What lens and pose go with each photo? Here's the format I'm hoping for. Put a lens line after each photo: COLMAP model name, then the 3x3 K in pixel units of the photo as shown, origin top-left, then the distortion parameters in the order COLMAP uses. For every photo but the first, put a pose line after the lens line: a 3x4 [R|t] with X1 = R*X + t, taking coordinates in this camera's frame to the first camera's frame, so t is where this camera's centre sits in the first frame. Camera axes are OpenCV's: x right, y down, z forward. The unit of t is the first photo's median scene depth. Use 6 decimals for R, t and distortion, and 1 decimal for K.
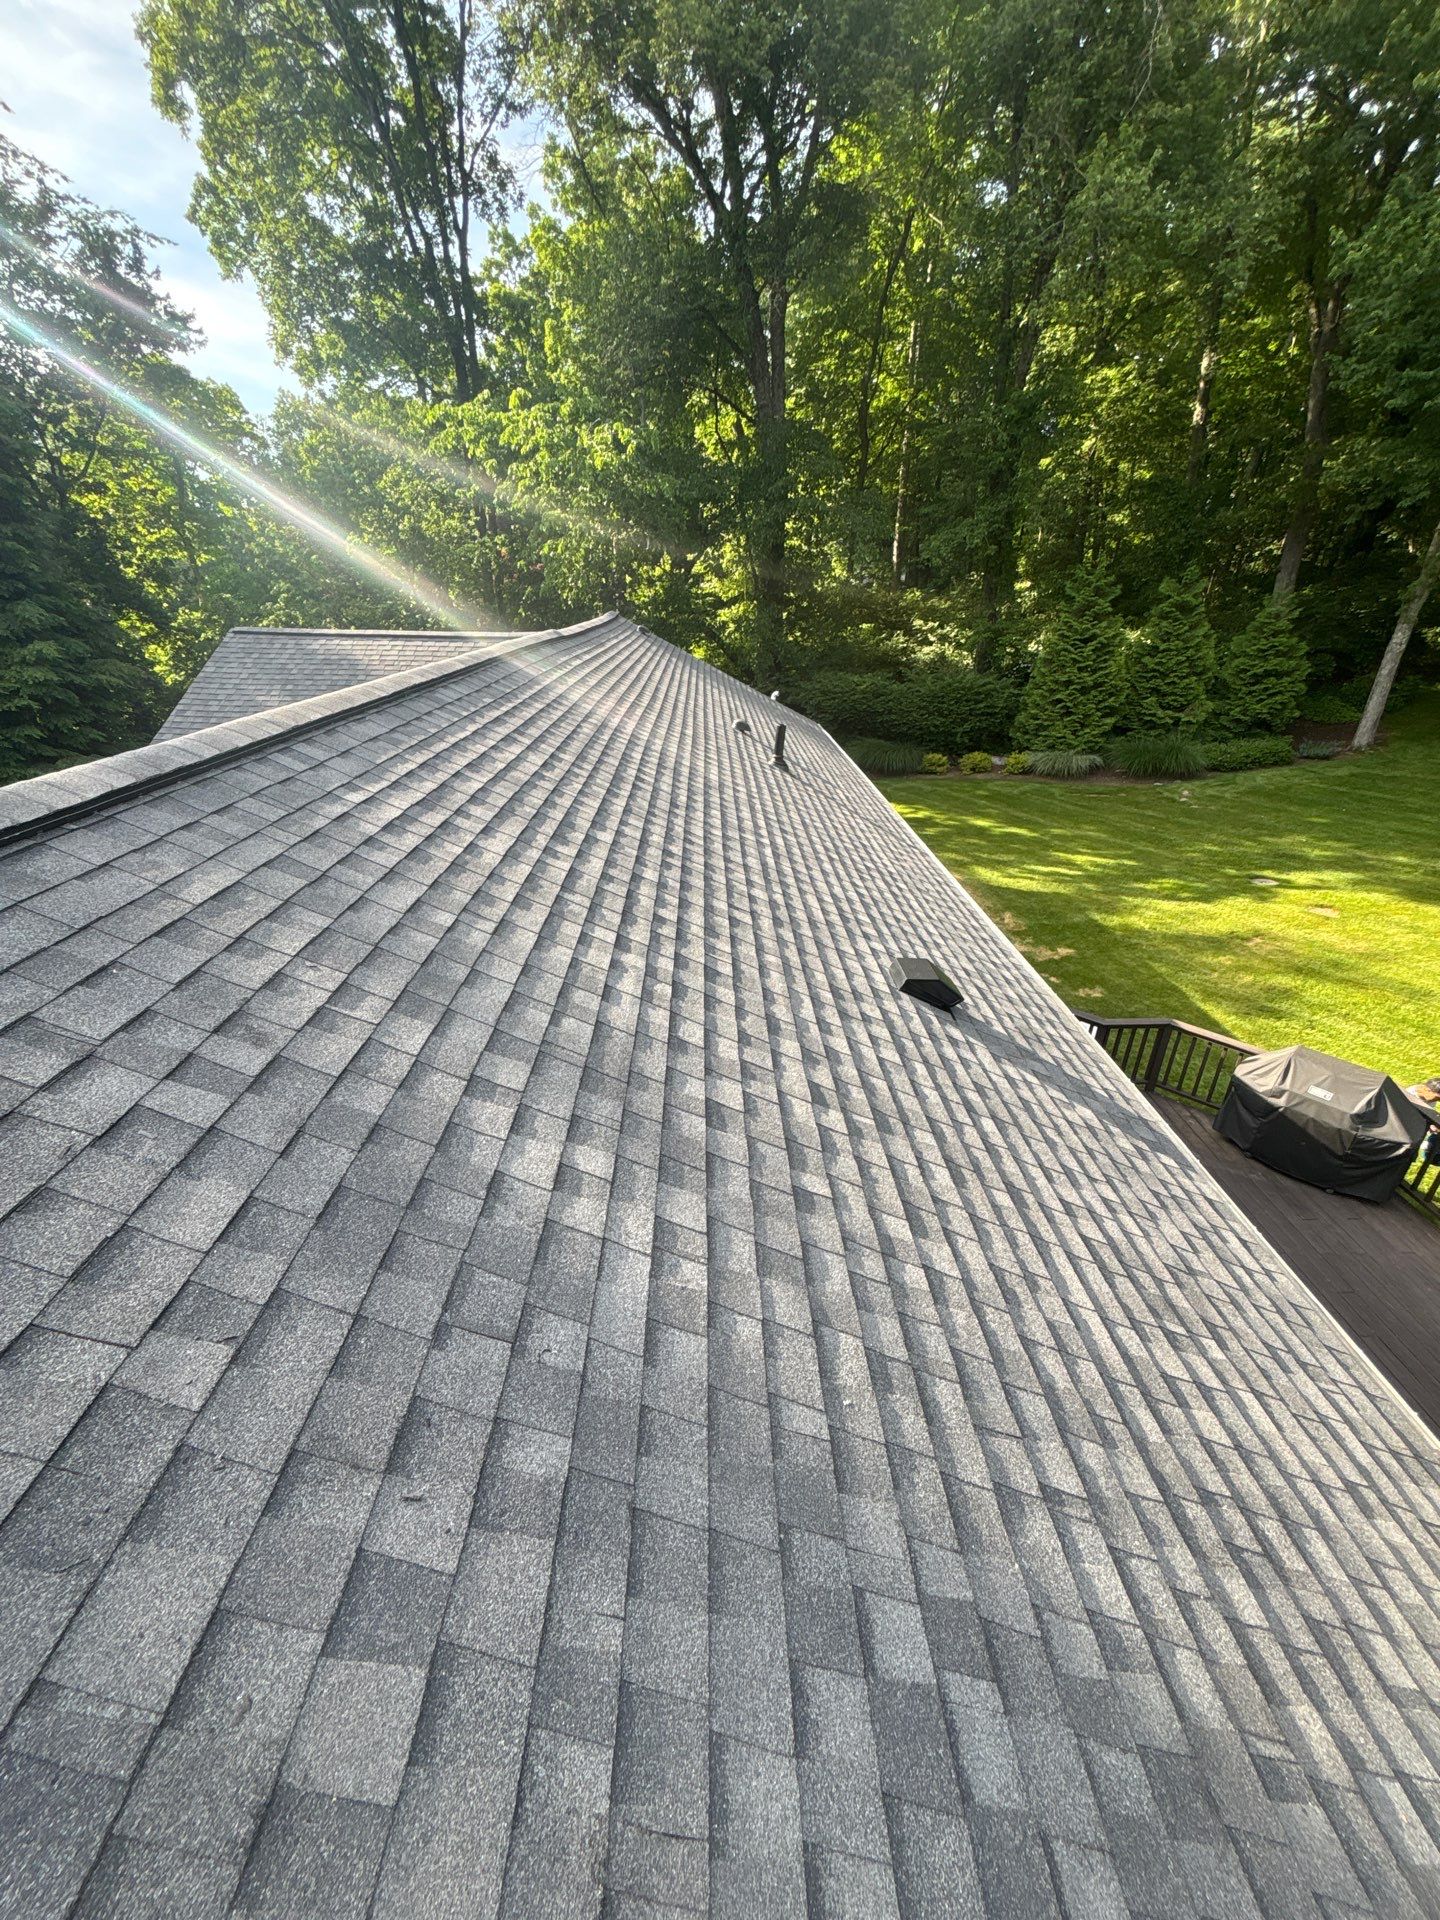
lens RADIAL K [[771.1, 0, 717.6], [0, 771.1, 969.3], [0, 0, 1]] dist [0.007614, -0.003693]
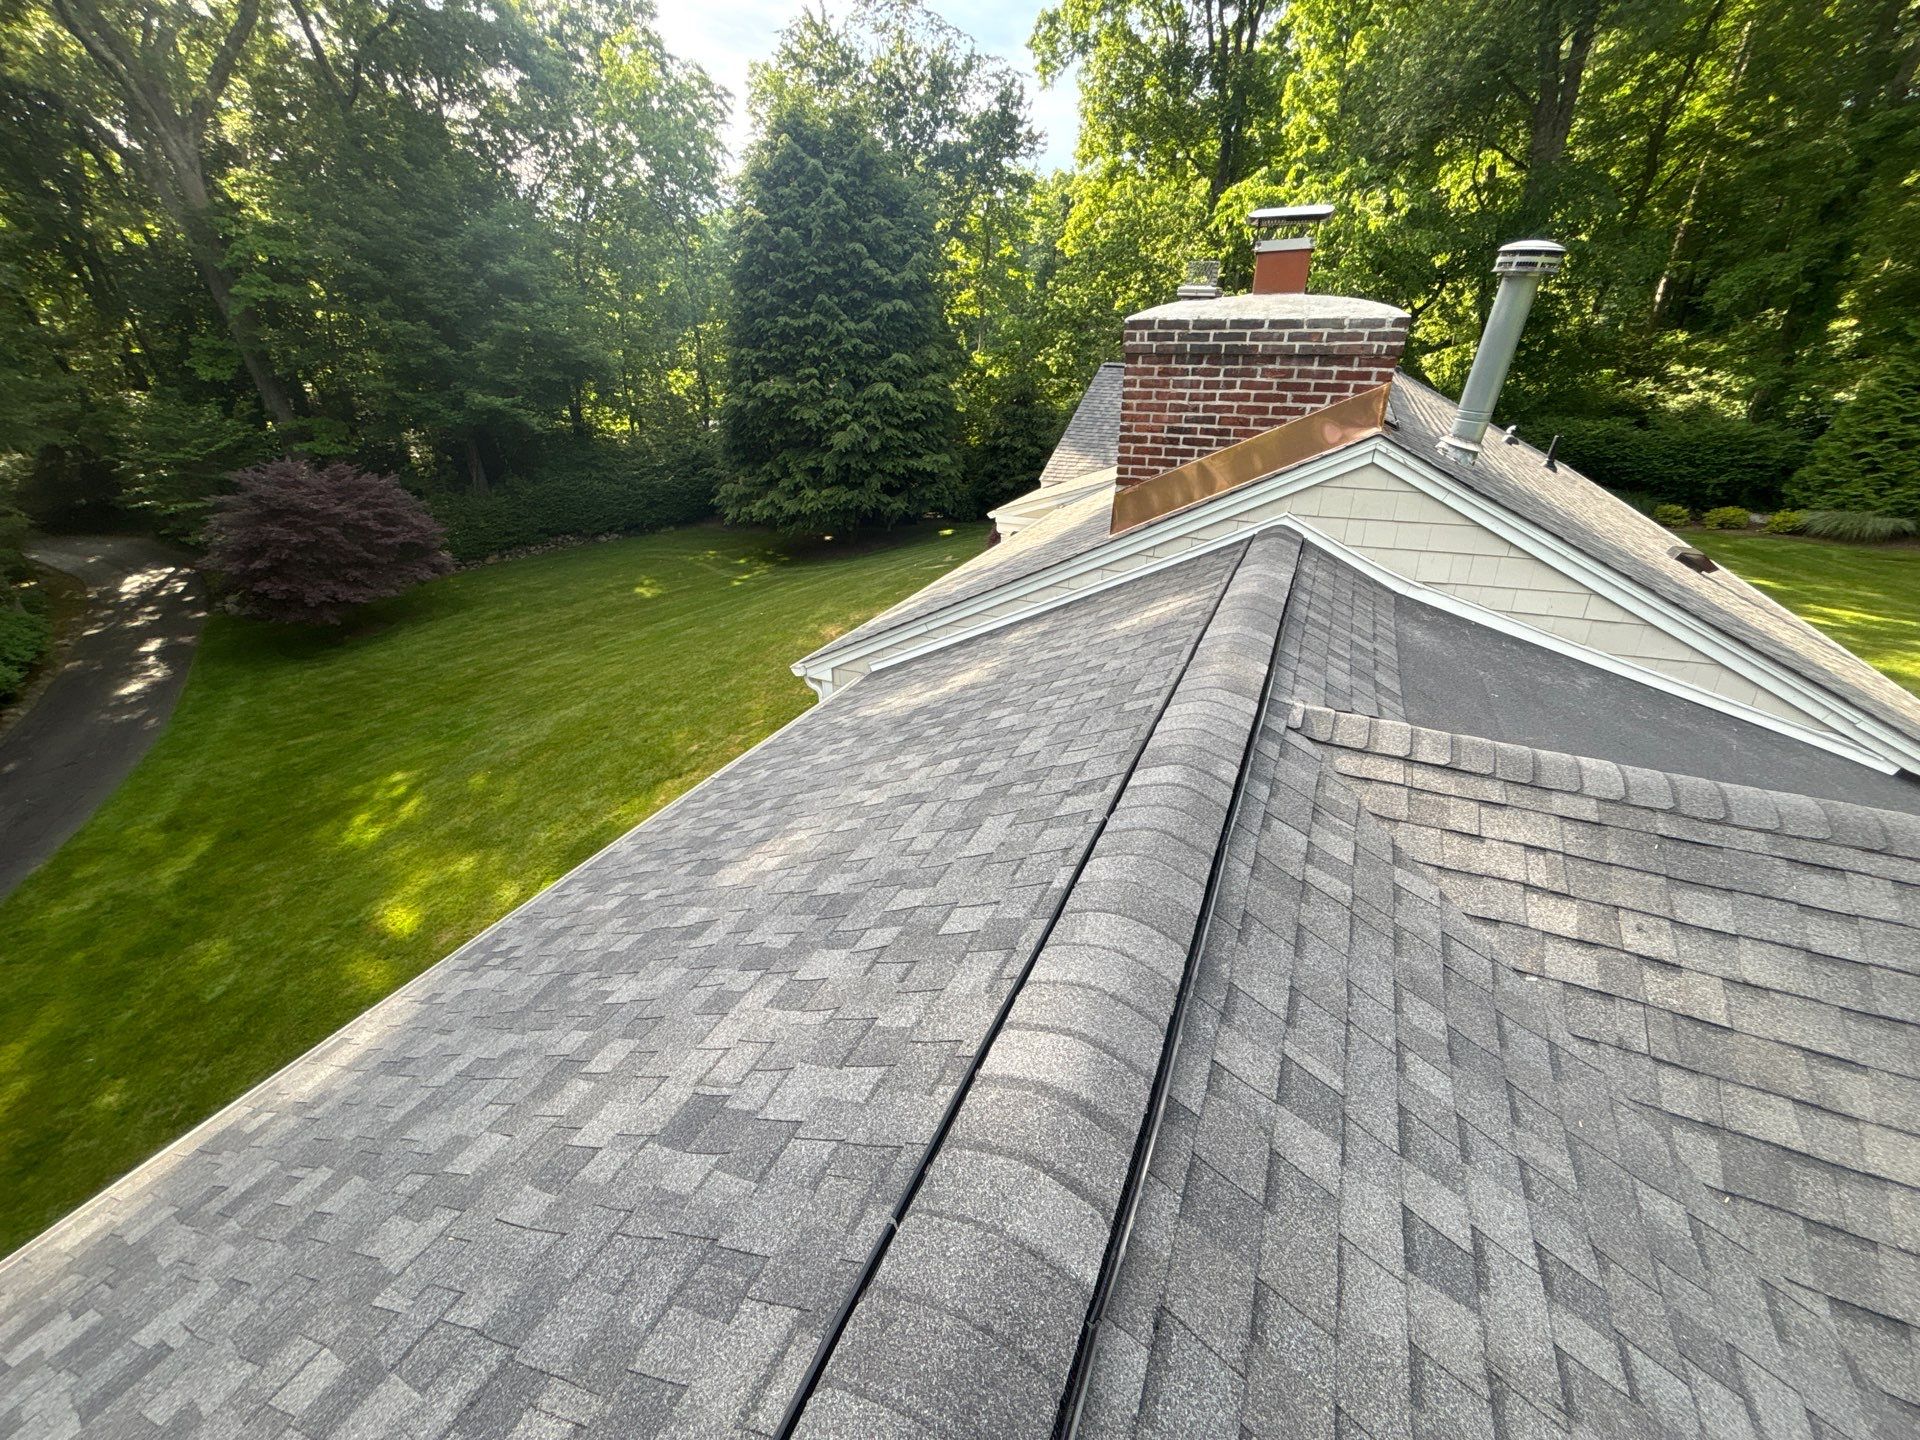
lens RADIAL K [[761.1, 0, 969.1], [0, 761.1, 729.3], [0, 0, 1]] dist [0.003400, -0.000553]
pose [[0.898402, 0.190512, -0.395701, -0.079915], [-0.183095, 0.981452, 0.056824, 0.105571], [0.399187, 0.021400, 0.916620, -0.221080]]
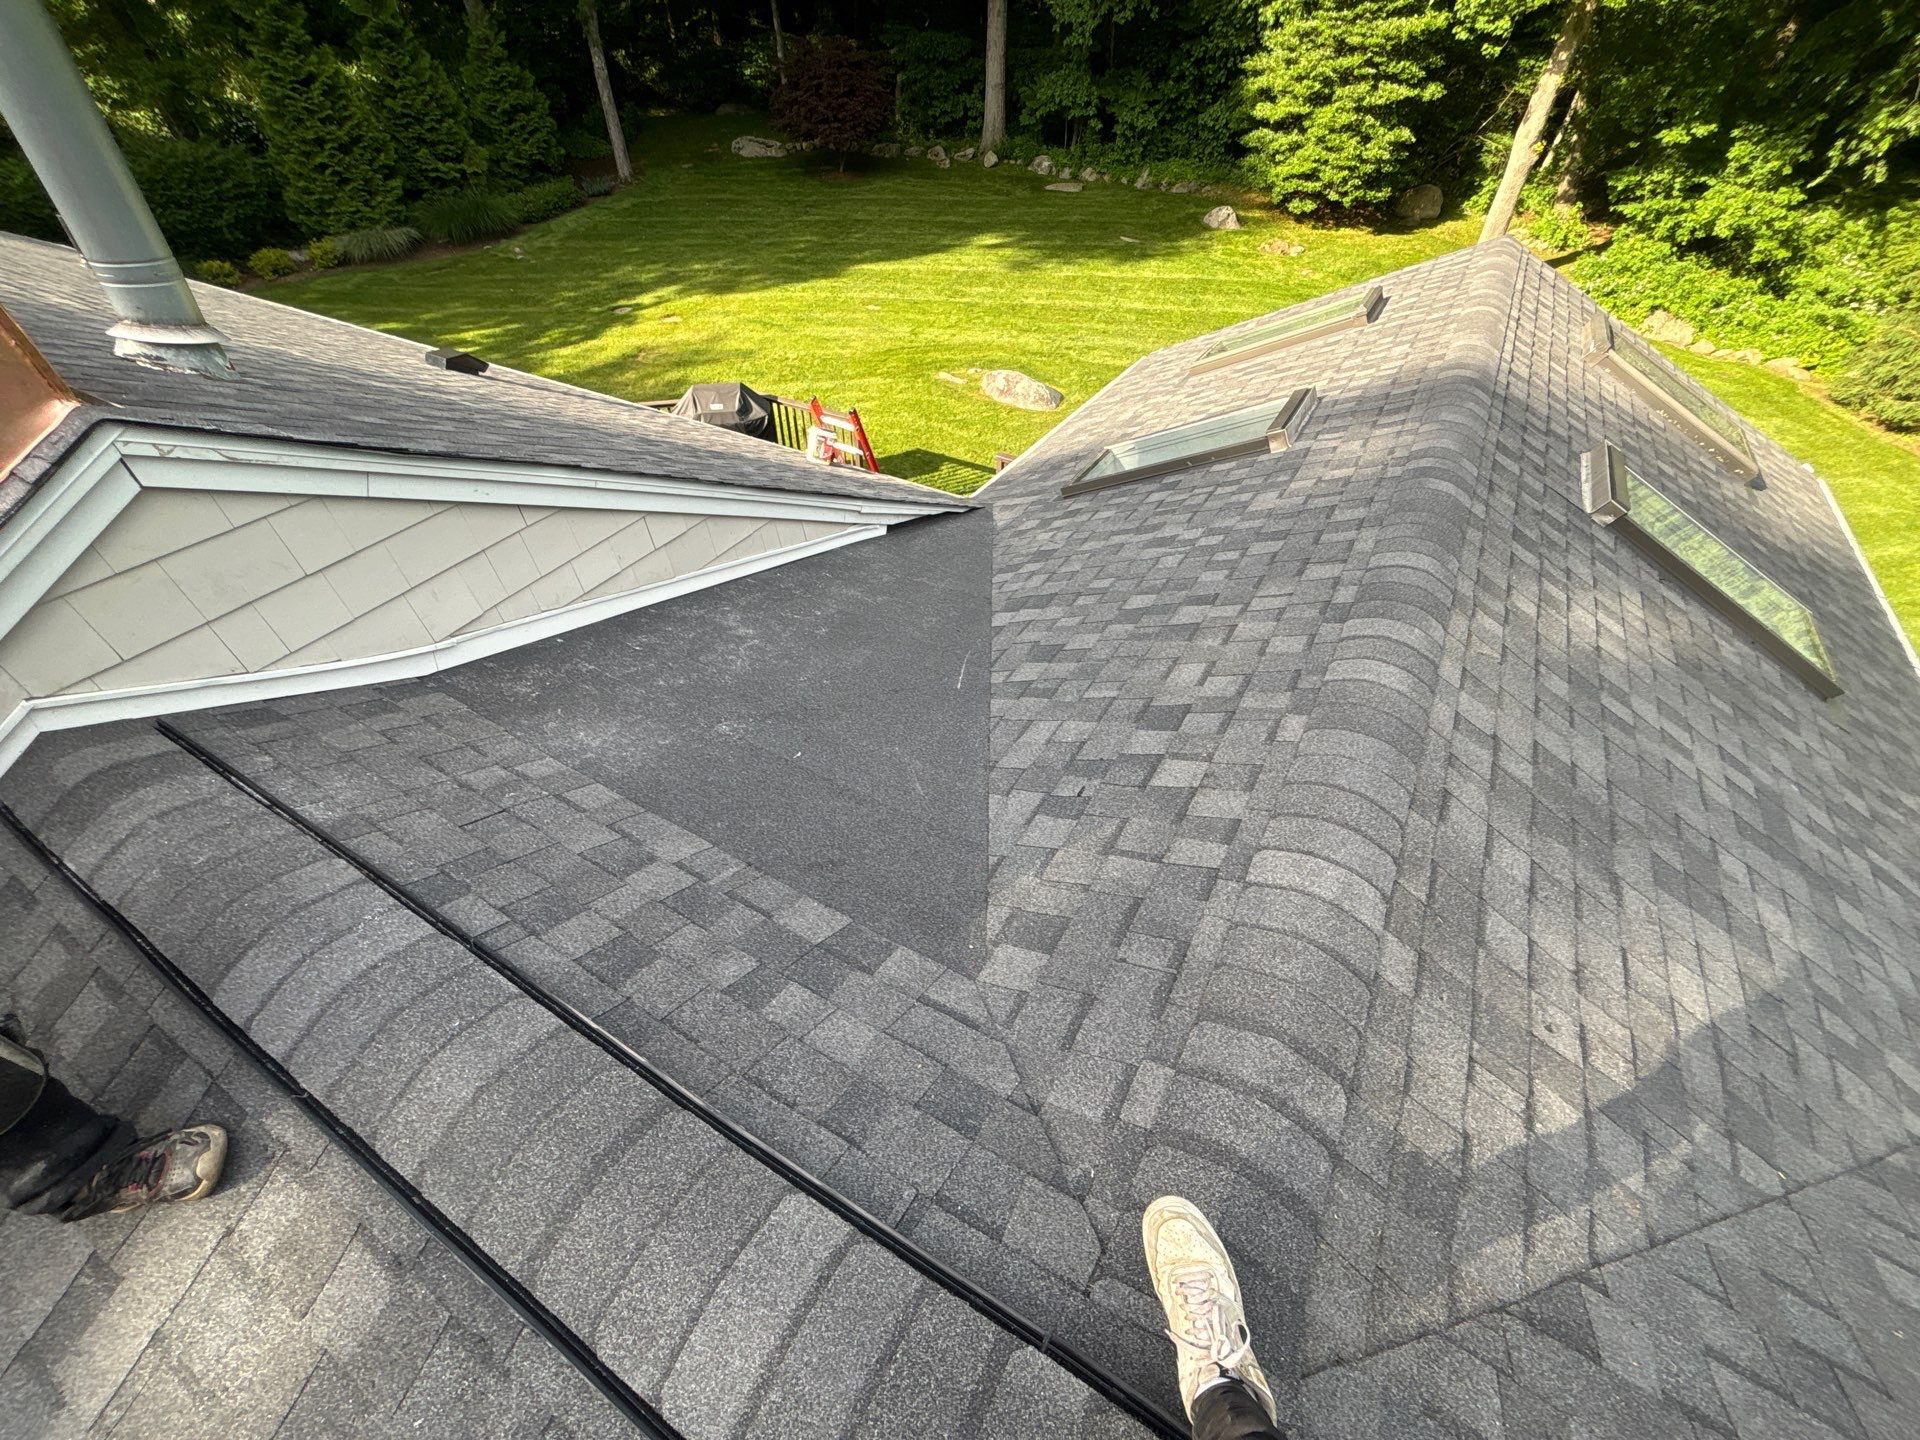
lens RADIAL K [[773.6, 0, 961.4], [0, 773.6, 726.8], [0, 0, 1]] dist [0.002511, -0.000560]
pose [[0.524287, -0.580024, 0.623455, -0.094944], [0.372808, 0.814599, 0.444345, 0.049424], [-0.765597, -0.000535, 0.643321, -0.117527]]
